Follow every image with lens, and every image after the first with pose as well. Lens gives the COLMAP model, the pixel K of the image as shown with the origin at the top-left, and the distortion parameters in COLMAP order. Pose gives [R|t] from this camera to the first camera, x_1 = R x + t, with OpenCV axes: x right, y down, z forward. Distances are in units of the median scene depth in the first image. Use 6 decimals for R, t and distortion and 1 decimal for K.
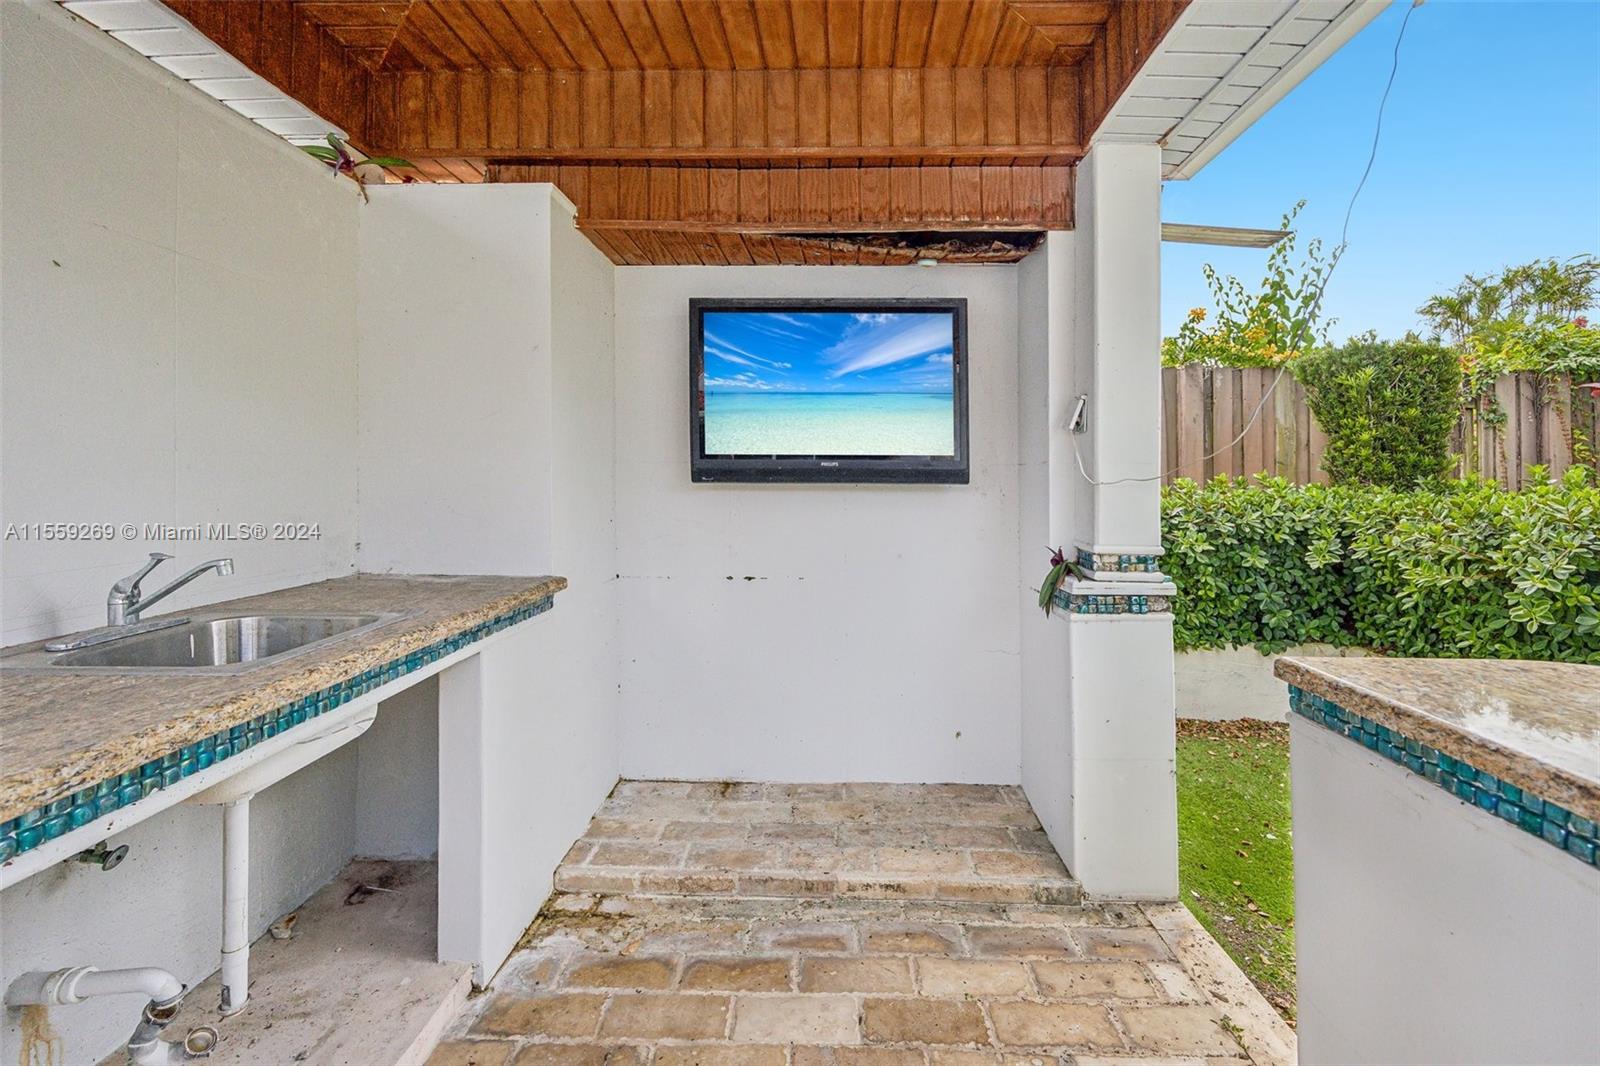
lens RADIAL K [[665.4, 0, 827.1], [0, 665.4, 464.7], [0, 0, 1]] dist [-0.000204, 0.000018]
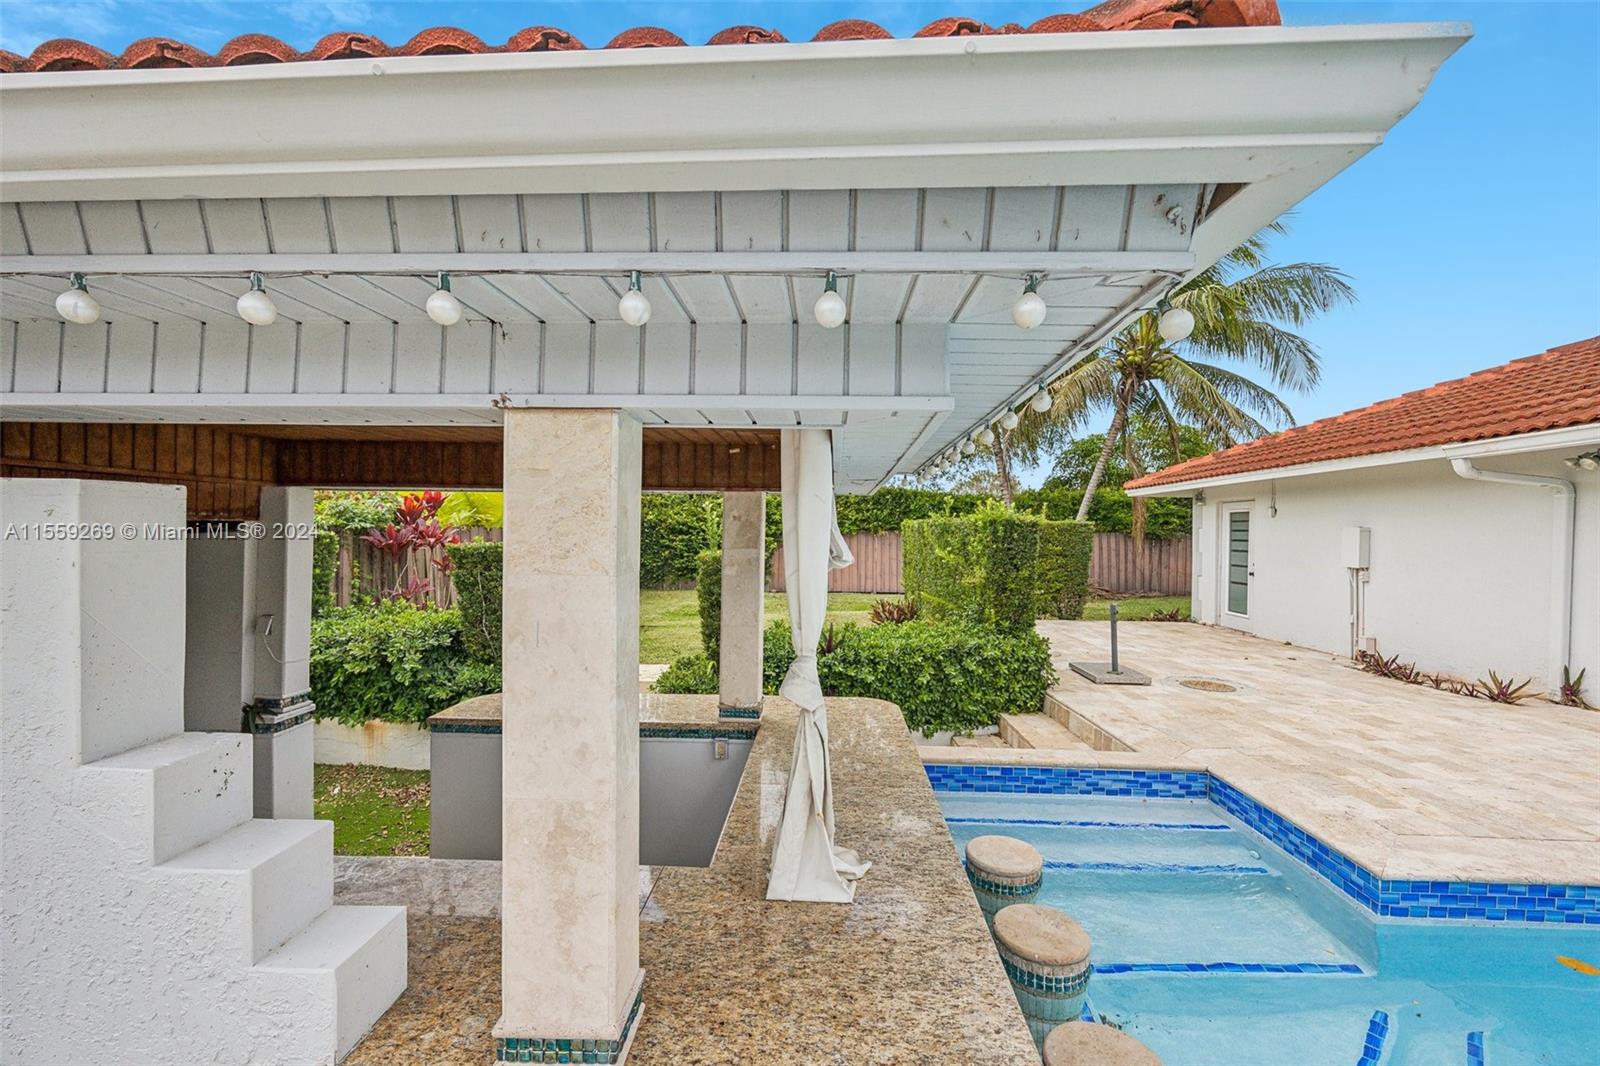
lens RADIAL K [[640.5, 0, 803.0], [0, 640.5, 531.7], [0, 0, 1]] dist [0.000173, 0.000194]
pose [[0.015942, 0.008949, 0.999833, -1.381429], [-0.034941, 0.999354, -0.008388, -0.375224], [-0.999262, -0.034801, 0.016245, -0.508416]]
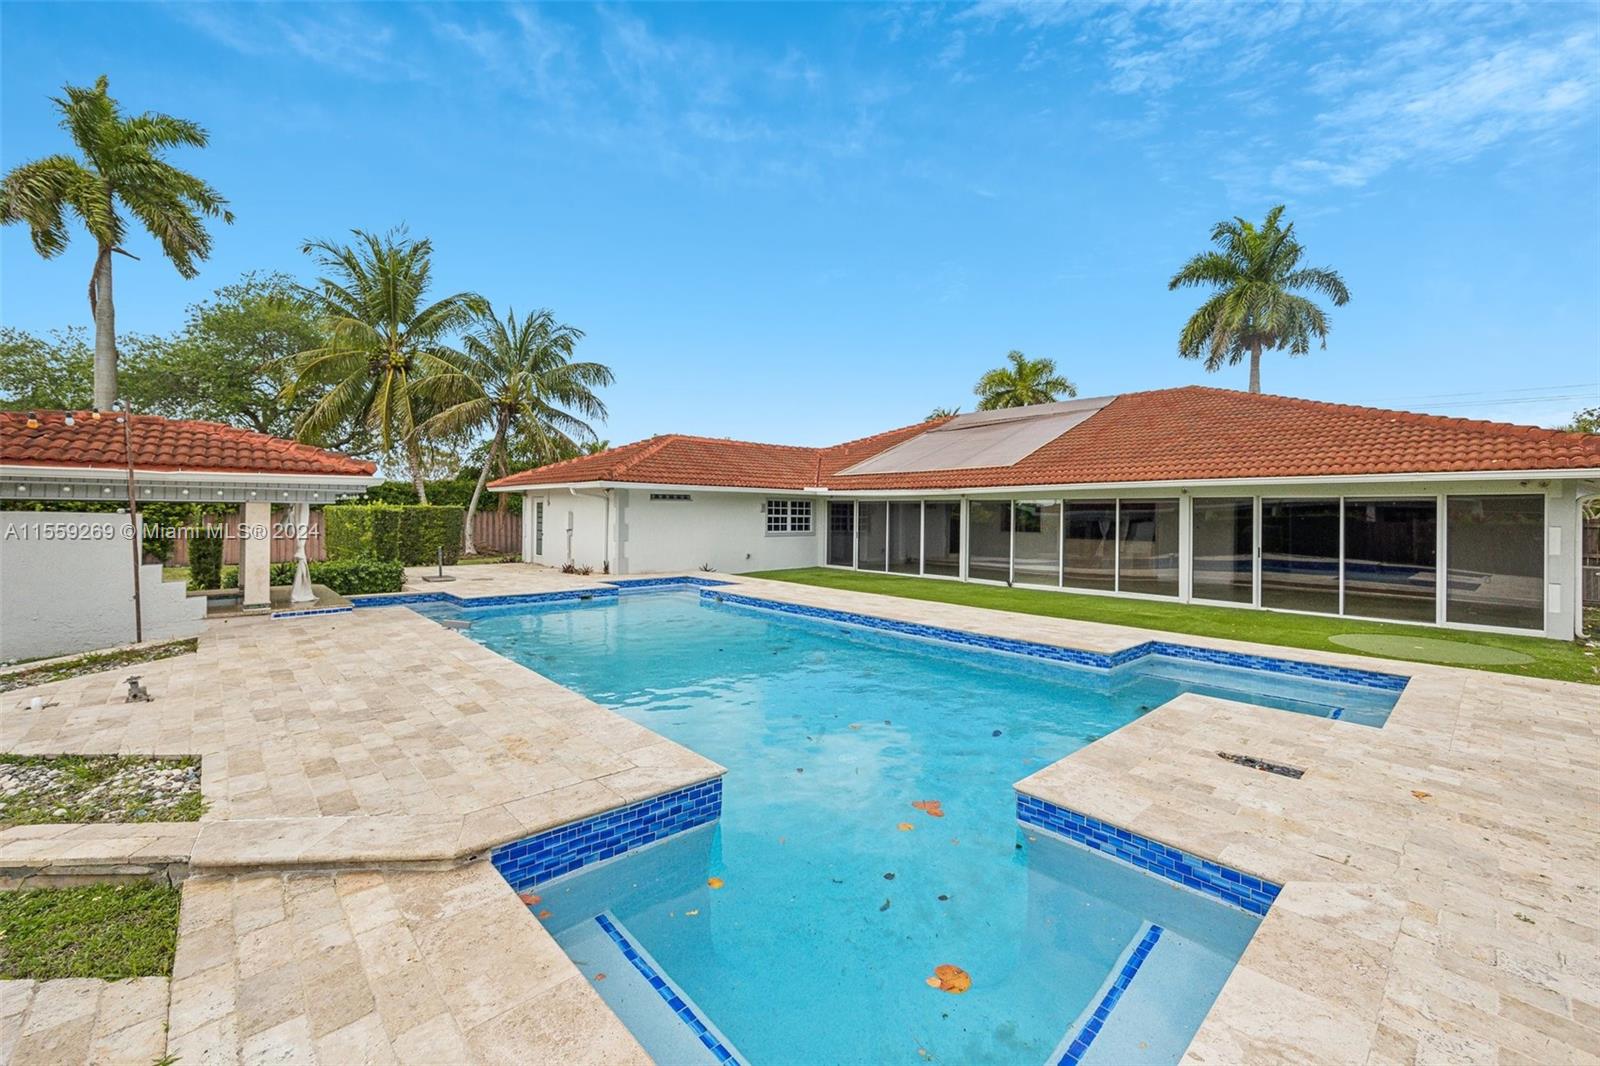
lens RADIAL K [[640.5, 0, 803.0], [0, 640.5, 531.7], [0, 0, 1]] dist [0.000173, 0.000194]
pose [[-0.702455, -0.022127, 0.711384, -5.458533], [-0.022771, 0.999704, 0.008610, -0.418294], [-0.711364, -0.010151, -0.702750, 0.052626]]
